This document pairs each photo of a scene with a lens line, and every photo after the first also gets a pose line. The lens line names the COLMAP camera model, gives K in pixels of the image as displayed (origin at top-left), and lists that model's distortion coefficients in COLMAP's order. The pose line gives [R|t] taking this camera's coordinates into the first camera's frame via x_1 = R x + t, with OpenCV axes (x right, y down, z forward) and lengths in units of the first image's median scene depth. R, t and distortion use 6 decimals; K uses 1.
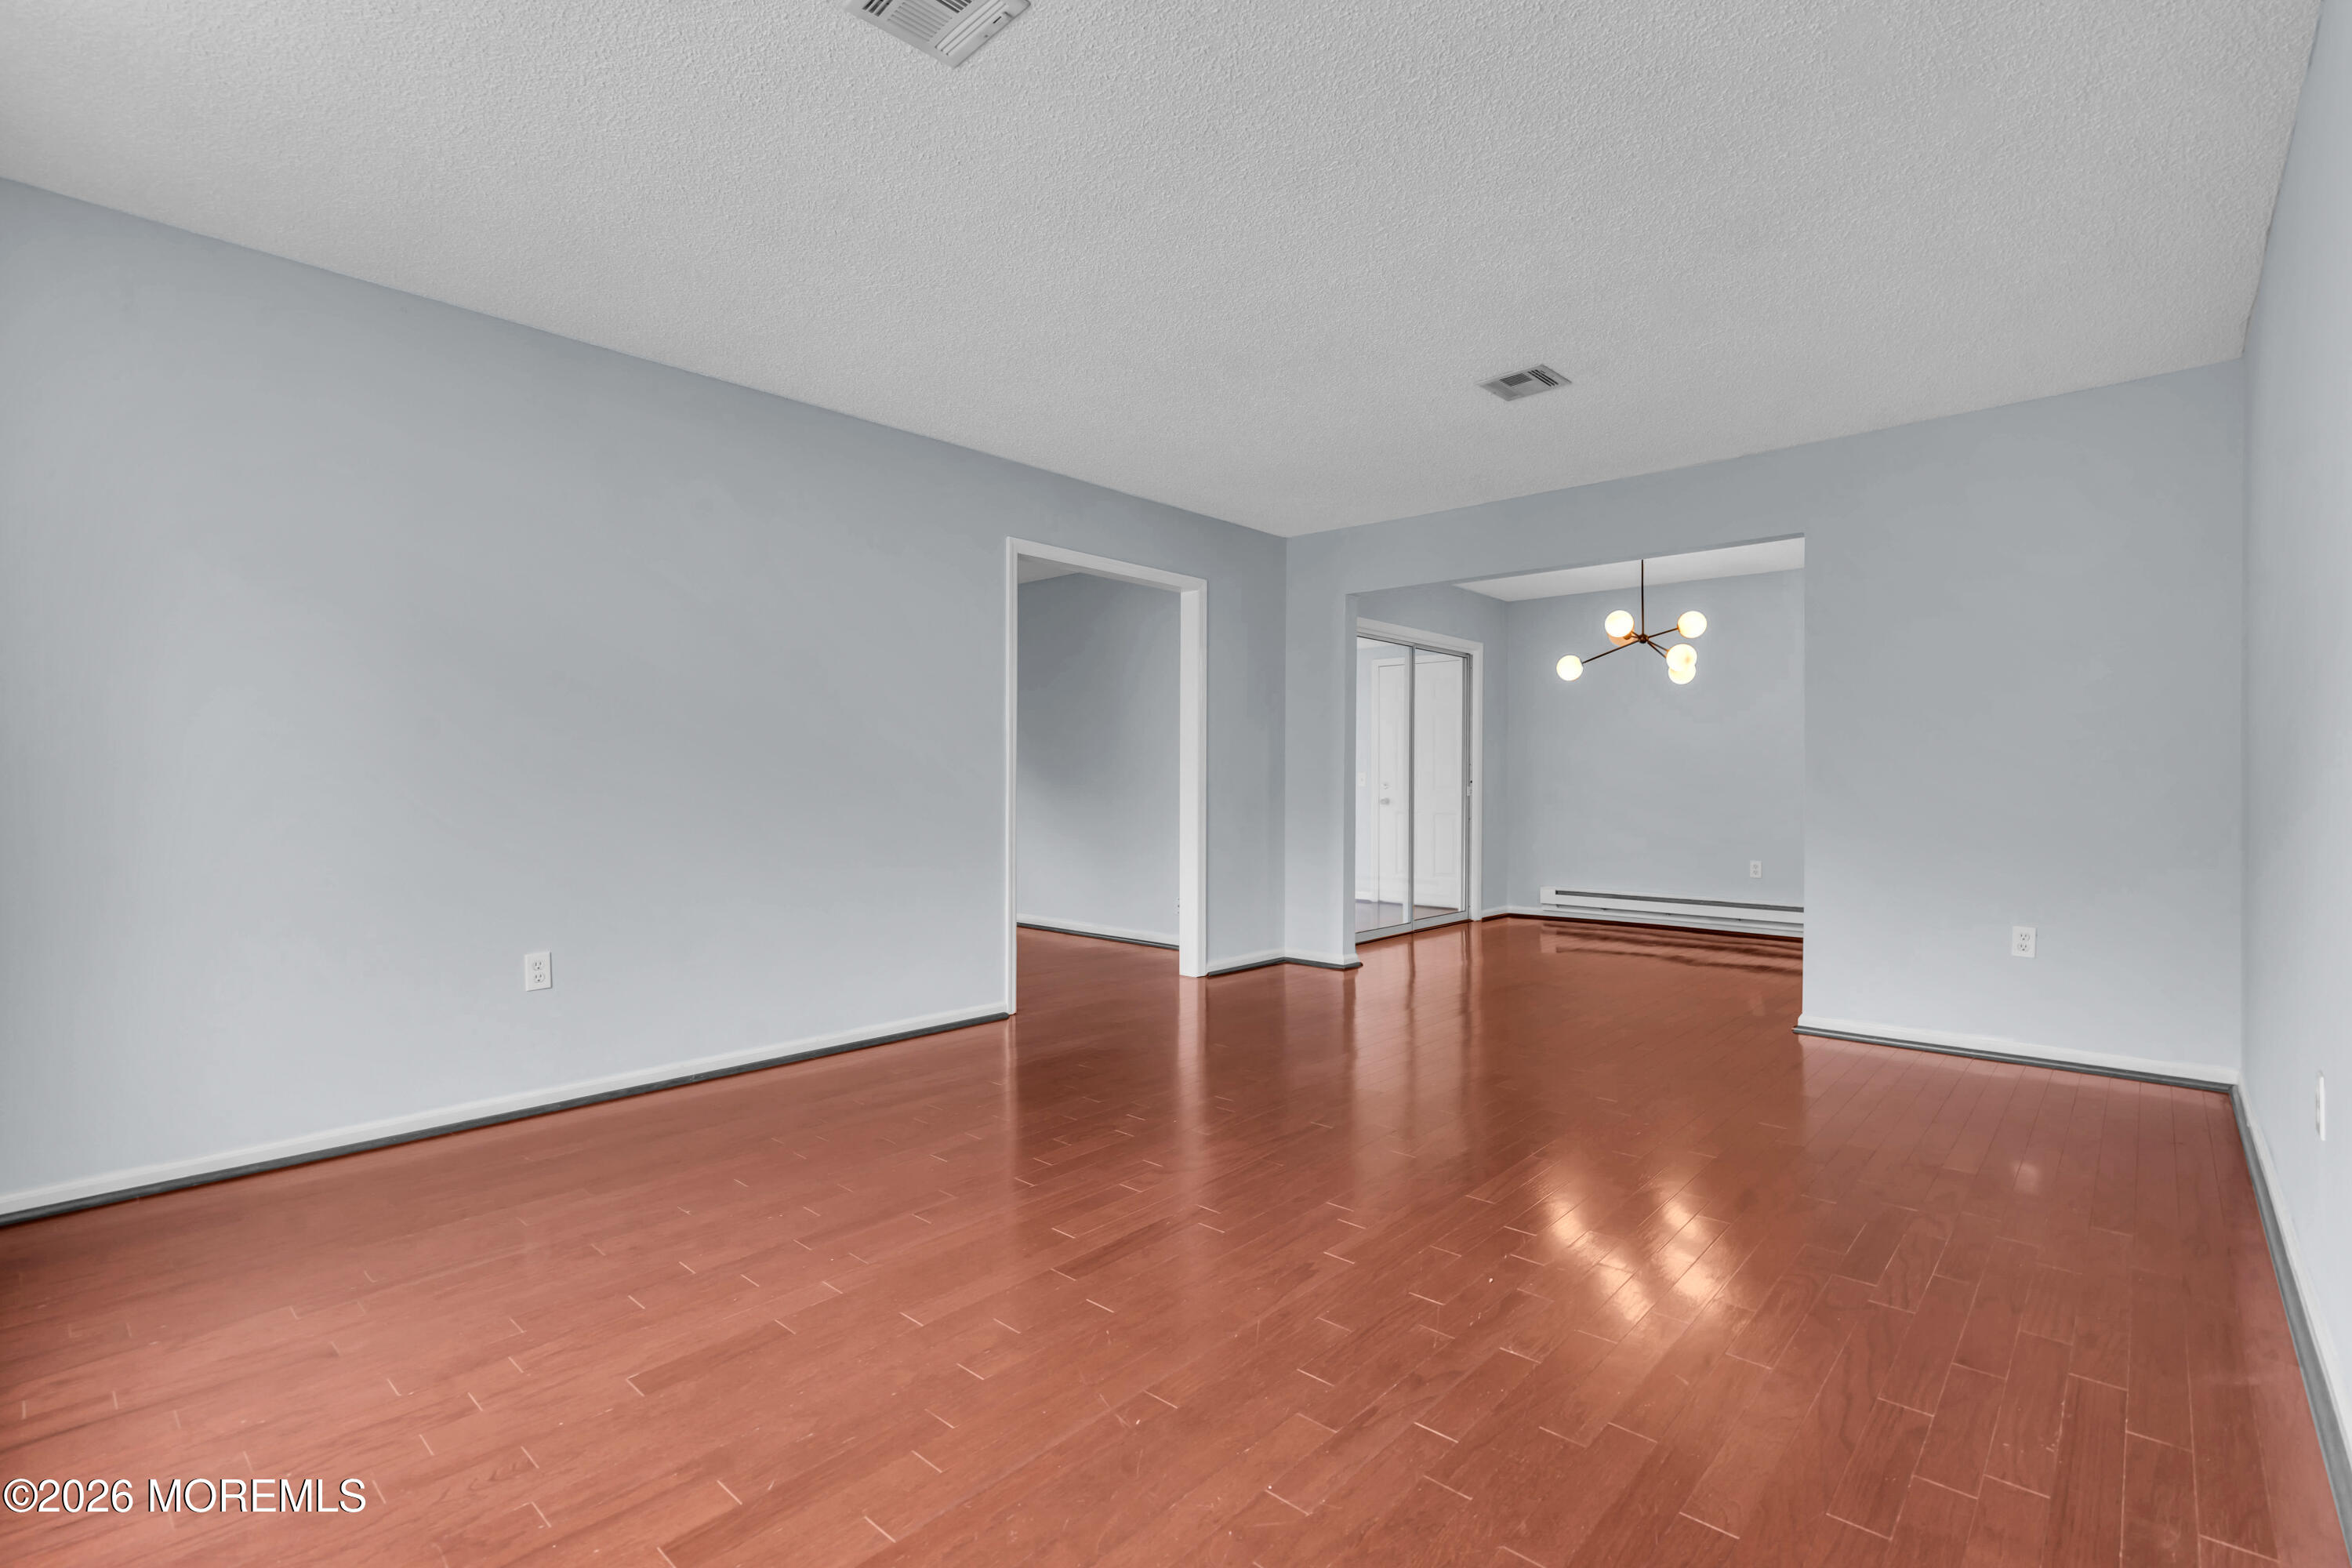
lens RADIAL K [[1064.6, 0, 1170.2], [0, 1064.6, 789.1], [0, 0, 1]] dist [-0.003042, 0.002991]
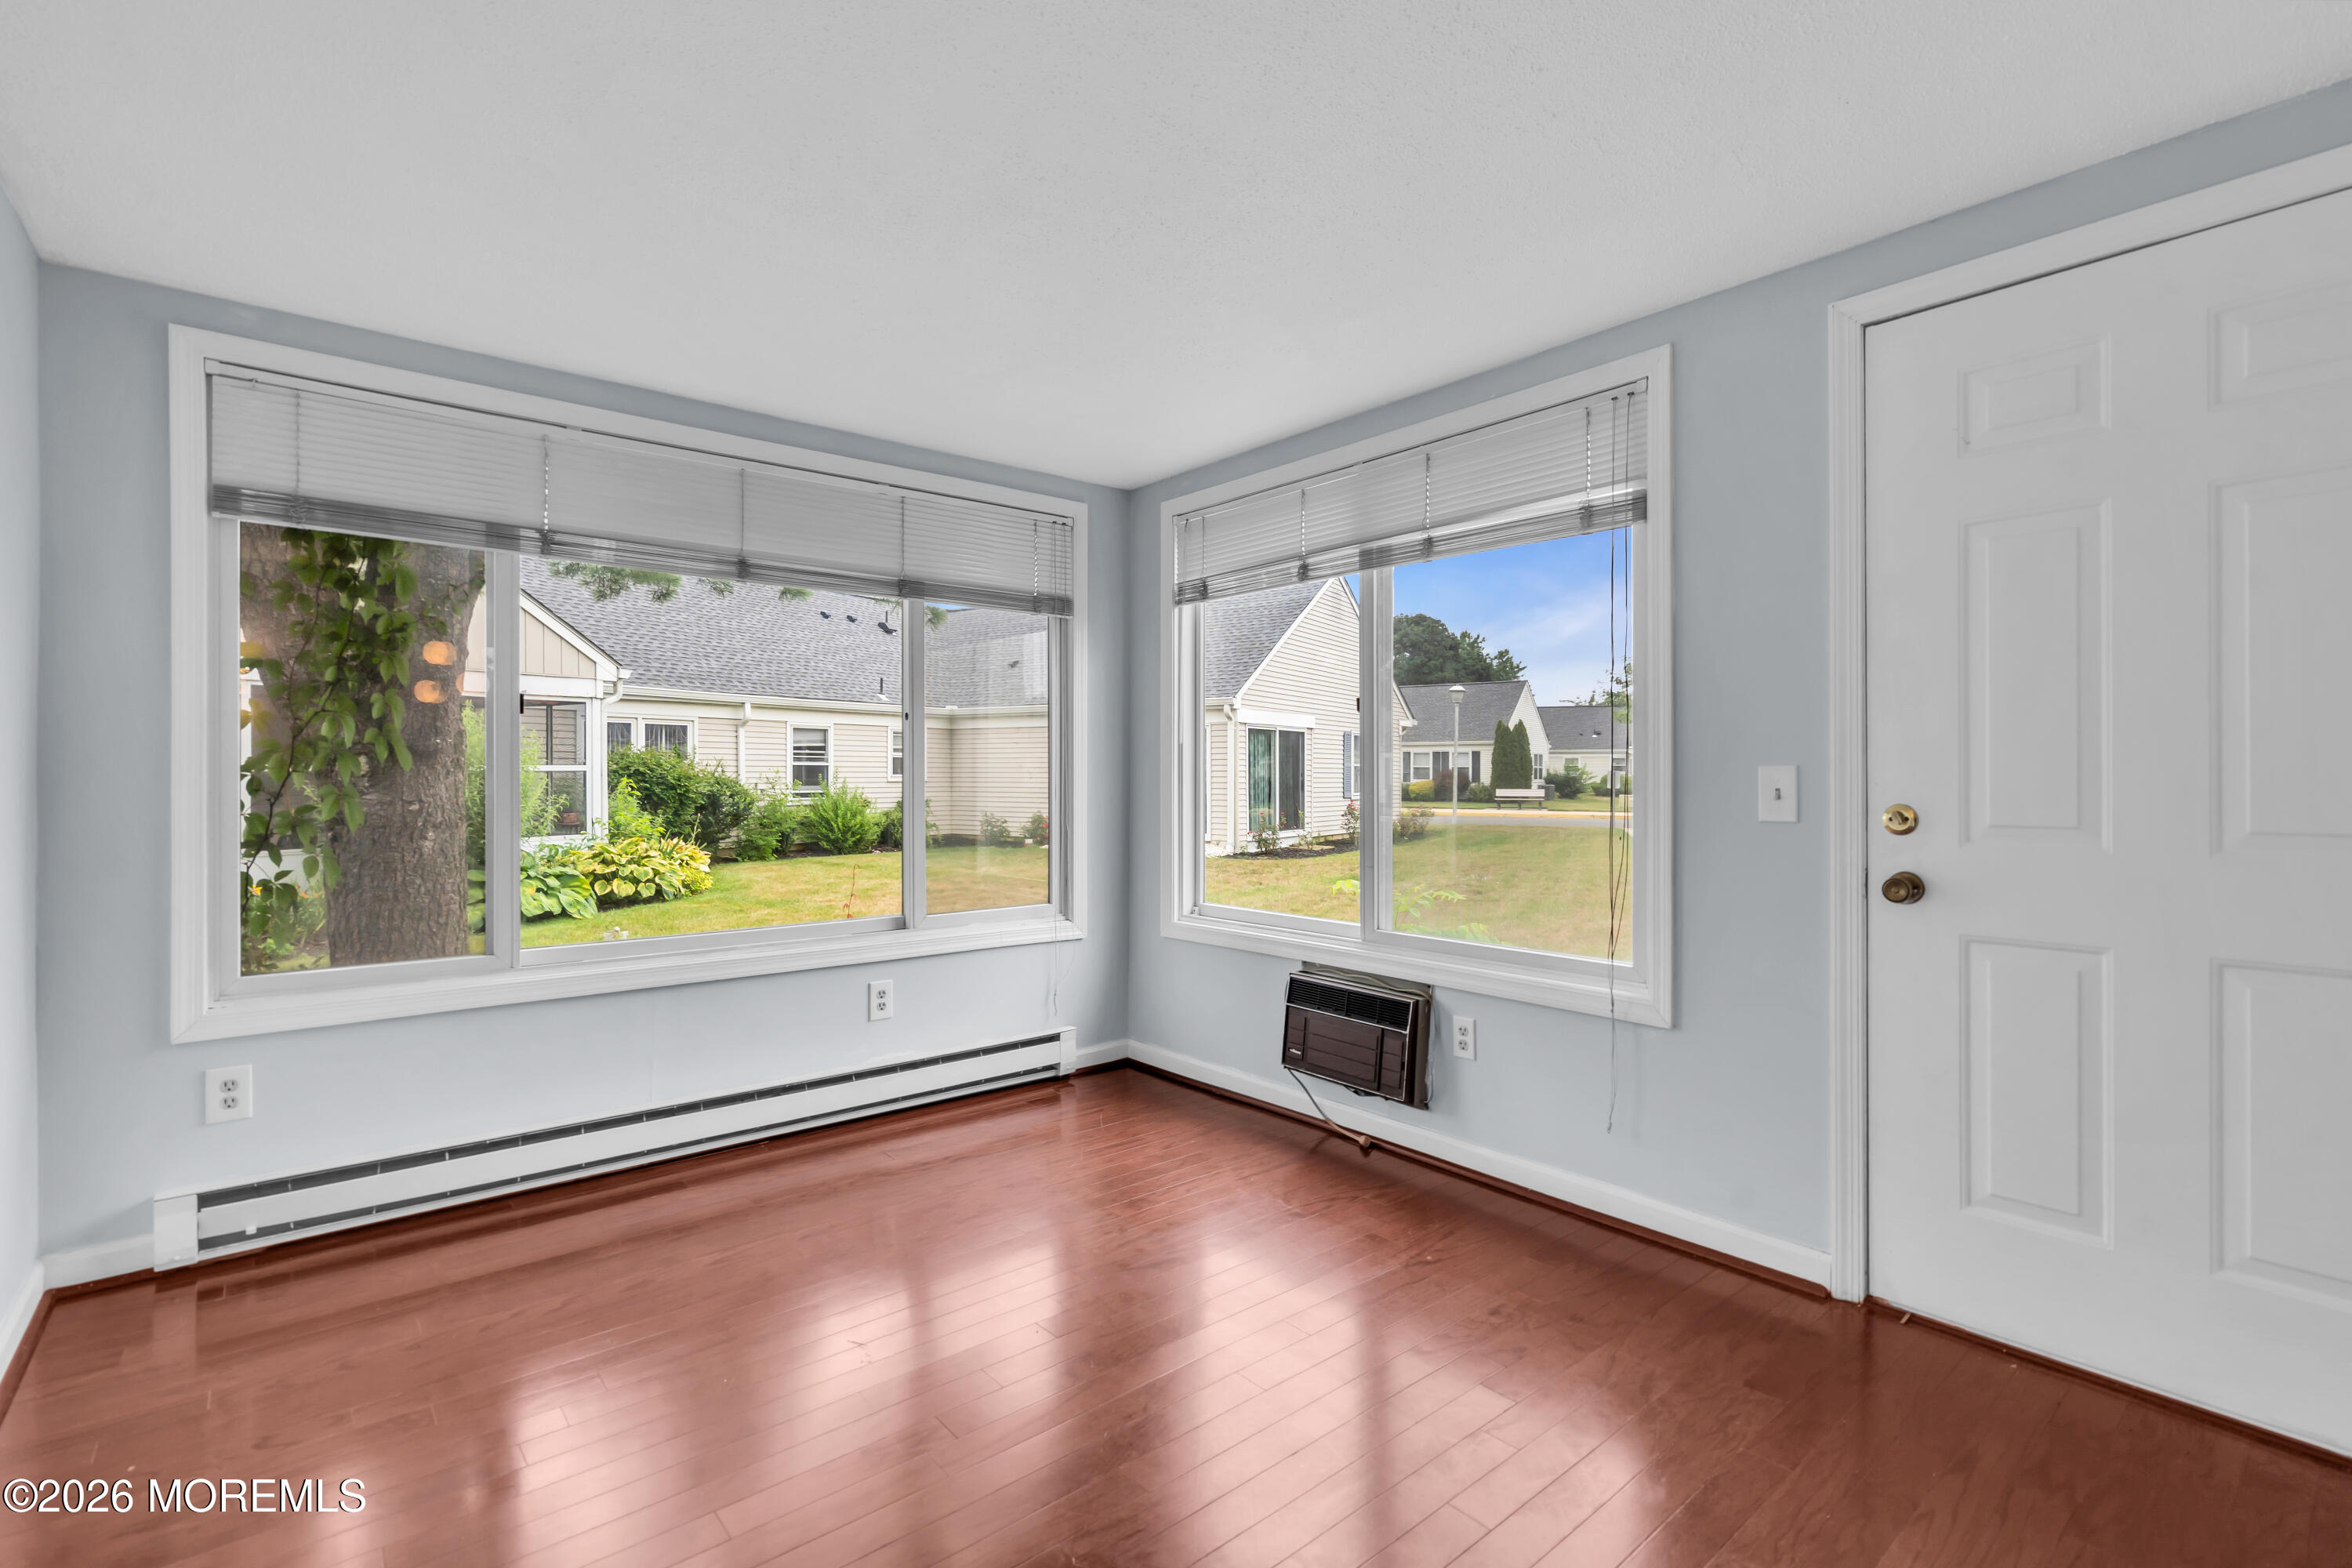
lens RADIAL K [[1064.6, 0, 1155.3], [0, 1064.6, 772.5], [0, 0, 1]] dist [-0.003042, 0.002991]
pose [[0.990123, -0.003661, -0.140152, 0.259944], [0.001638, 0.999893, -0.014545, -0.039234], [0.140190, 0.014172, 0.990023, 2.712696]]
